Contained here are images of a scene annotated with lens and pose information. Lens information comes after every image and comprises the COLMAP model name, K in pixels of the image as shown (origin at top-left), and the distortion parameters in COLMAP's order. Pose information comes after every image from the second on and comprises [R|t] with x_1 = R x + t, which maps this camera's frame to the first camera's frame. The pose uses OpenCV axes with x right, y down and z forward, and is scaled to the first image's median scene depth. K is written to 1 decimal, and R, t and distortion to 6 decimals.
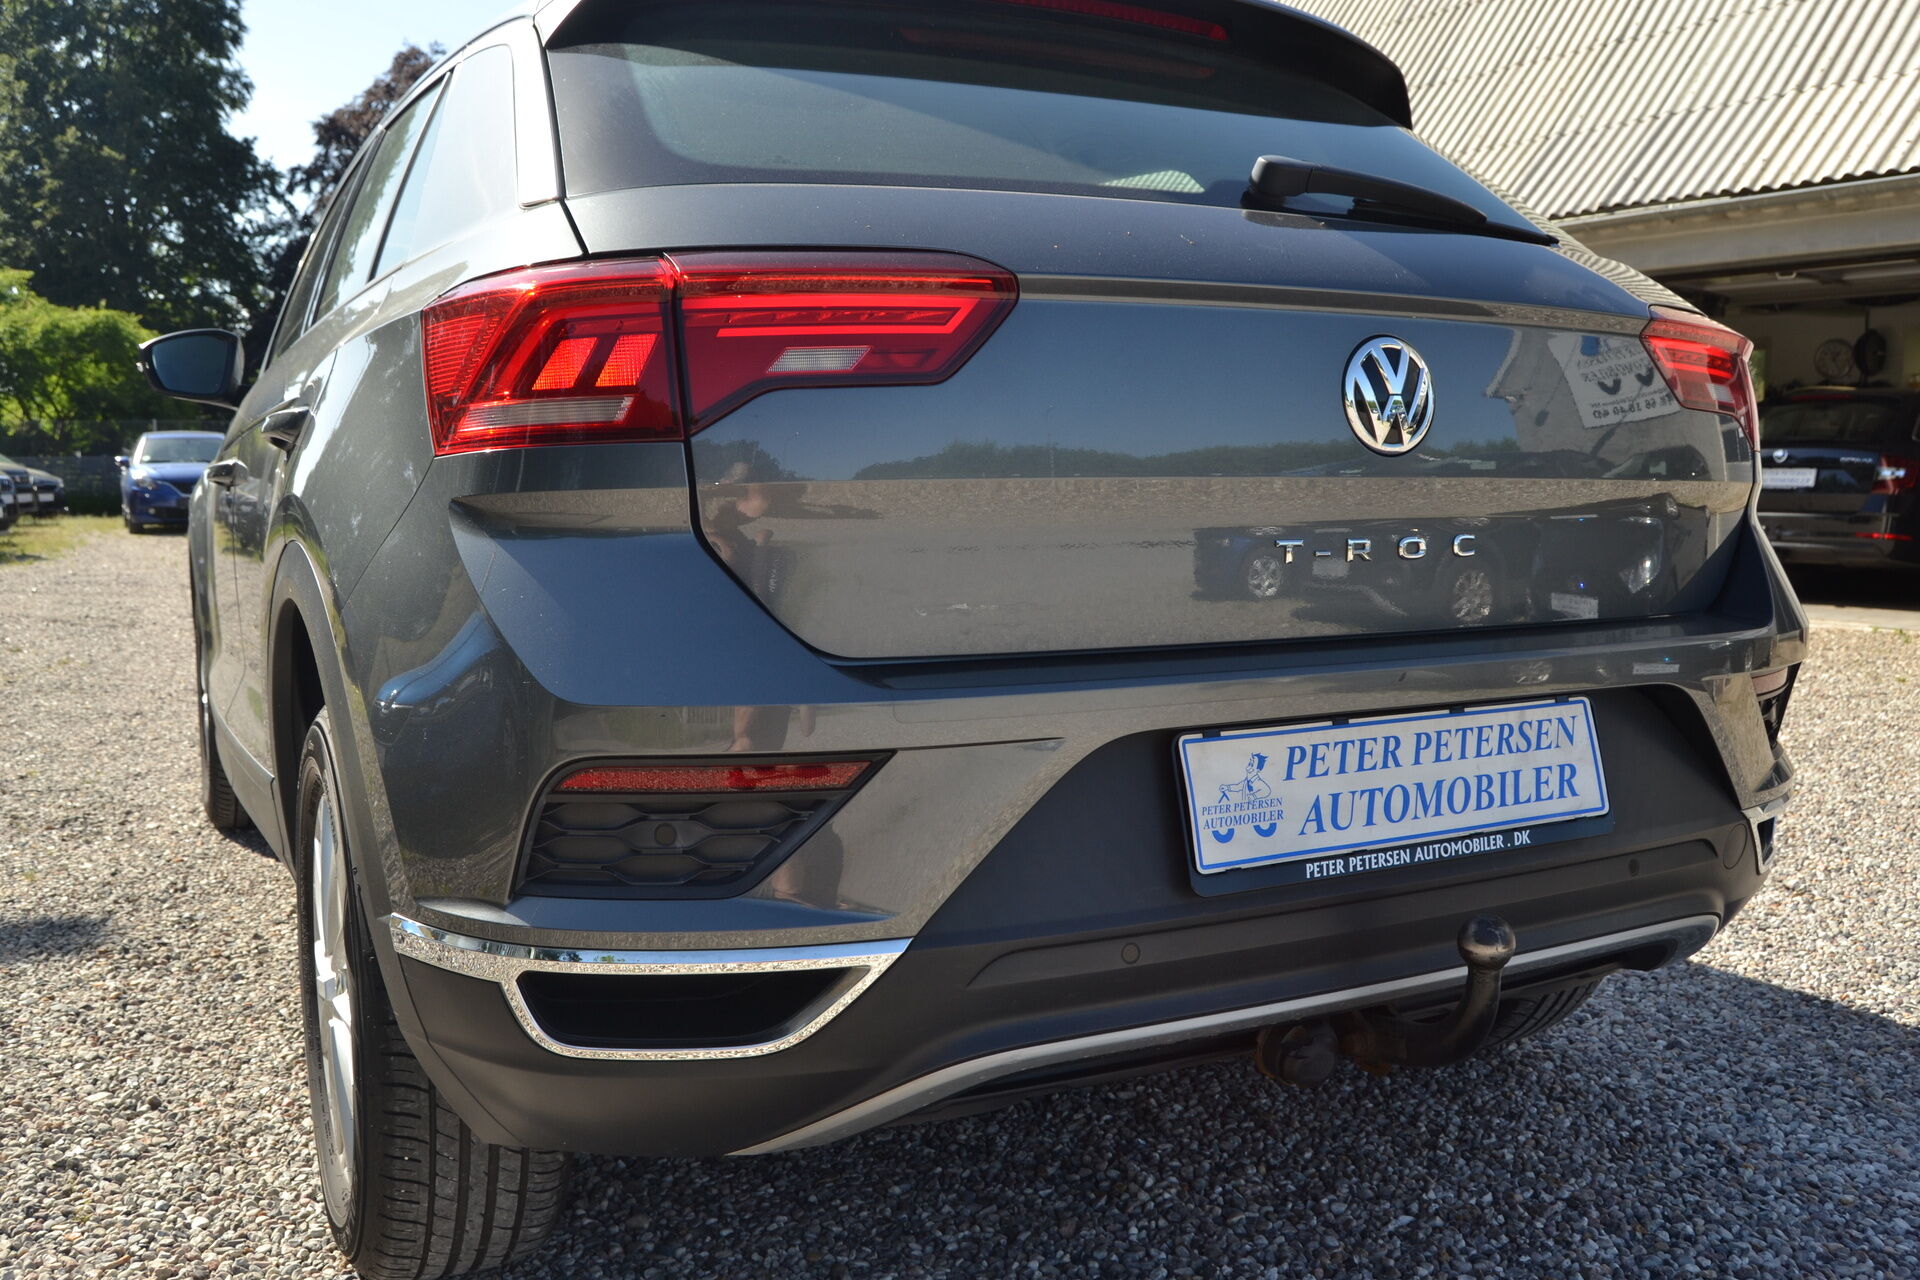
lens RADIAL K [[1653.8, 0, 960.0], [0, 1653.8, 640.0], [0, 0, 1]] dist [-0.067750, 0.005840]
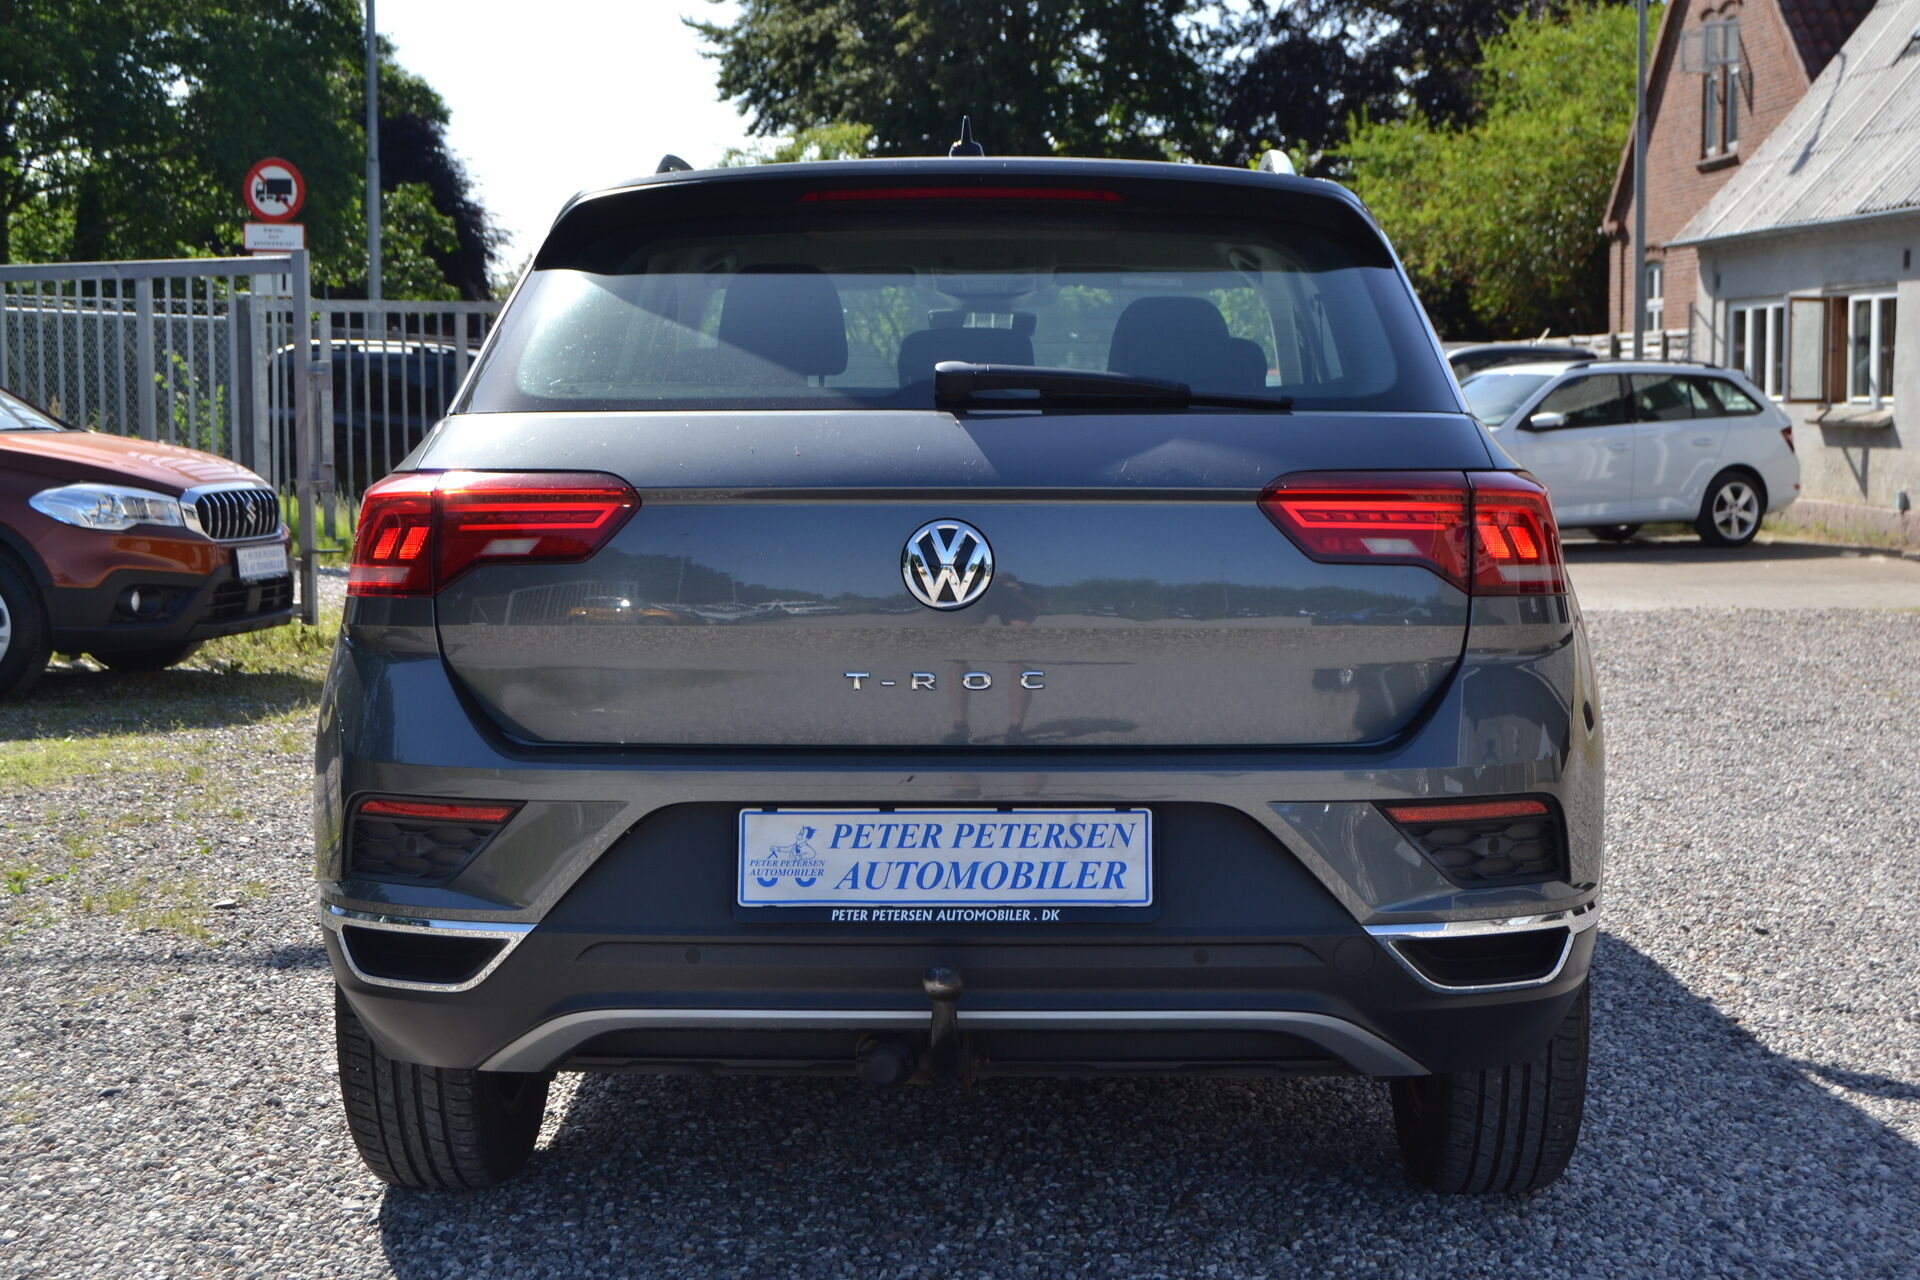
lens RADIAL K [[2796.8, 0, 960.0], [0, 2796.8, 640.0], [0, 0, 1]] dist [-0.034582, -0.104197]
pose [[0.874548, 0.041569, -0.483154, 1.328030], [-0.049550, 0.998765, -0.003758, -0.079464], [0.482401, 0.027227, 0.875527, -0.930220]]
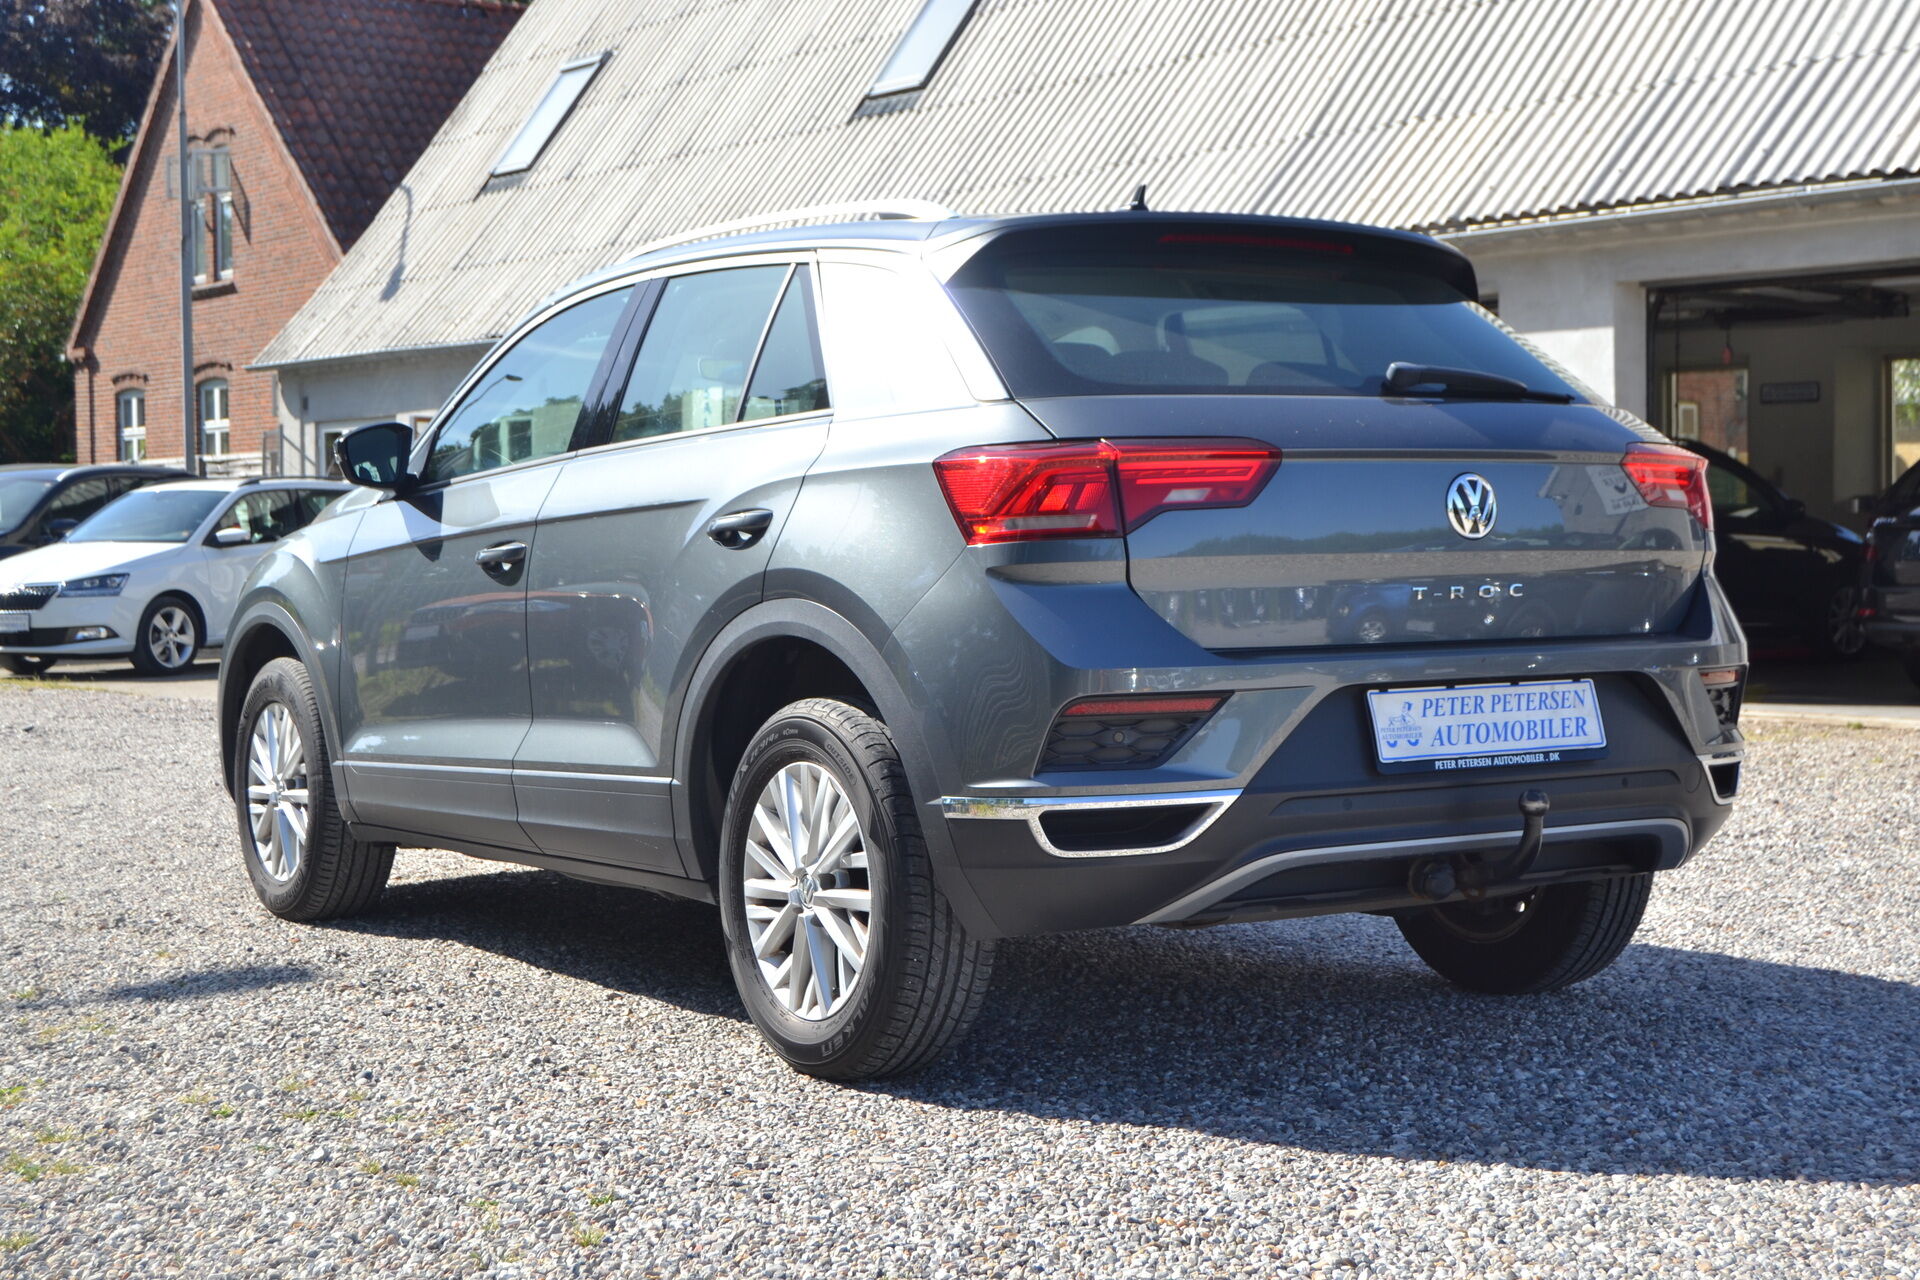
lens RADIAL K [[2920.1, 0, 960.0], [0, 2920.1, 640.0], [0, 0, 1]] dist [-0.025187, -0.034960]
pose [[0.995880, -0.013030, 0.089739, -0.570958], [0.019147, 0.997526, -0.067647, 0.197671], [-0.088636, 0.069086, 0.993665, -2.062259]]
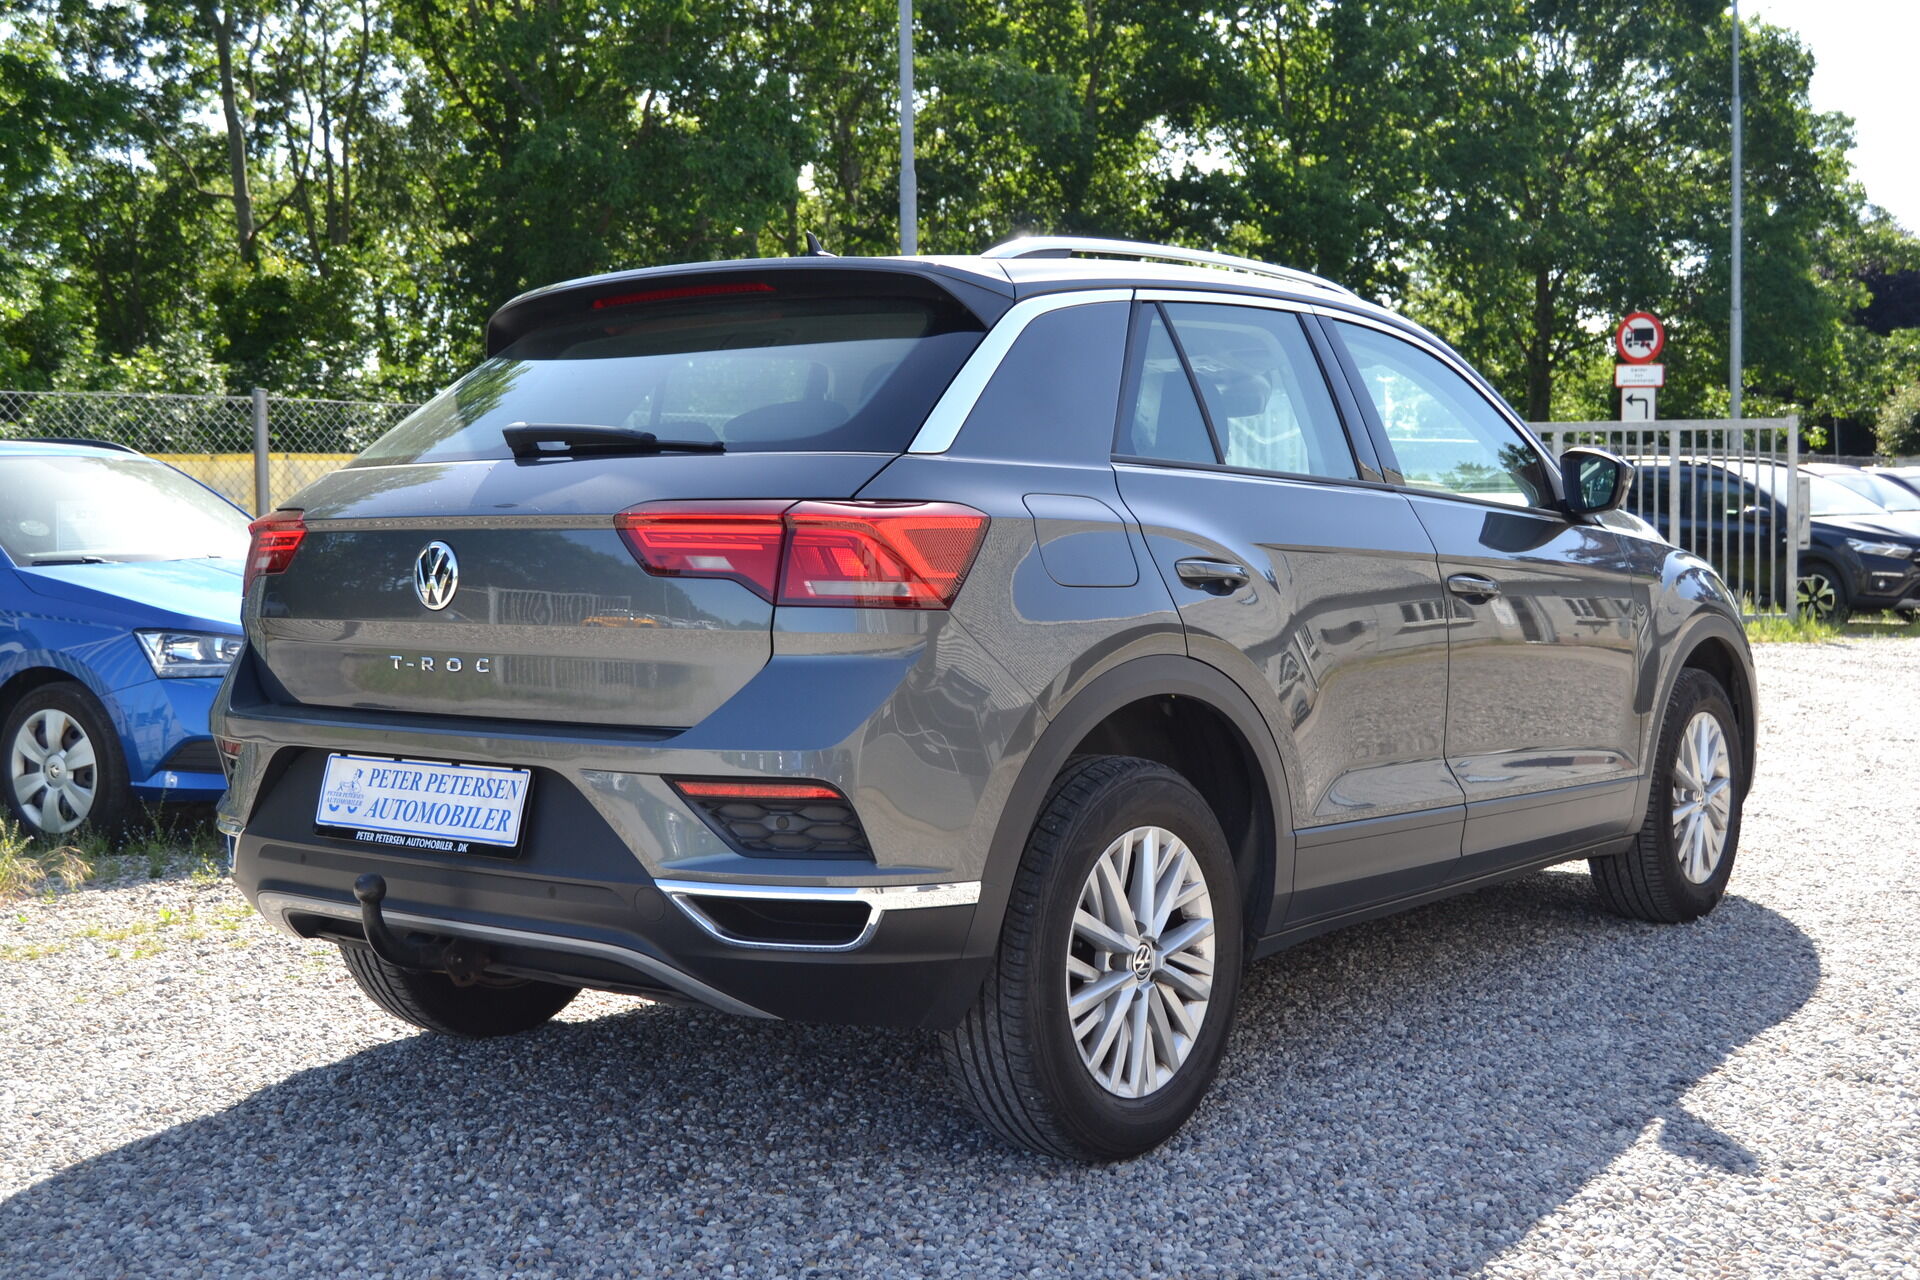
lens RADIAL K [[2242.8, 0, 960.0], [0, 2242.8, 640.0], [0, 0, 1]] dist [-0.061644, -0.012505]
pose [[0.416589, 0.042309, -0.908110, 2.571460], [-0.082402, 0.996562, 0.008629, -0.144188], [0.905353, 0.071235, 0.418643, 0.514611]]
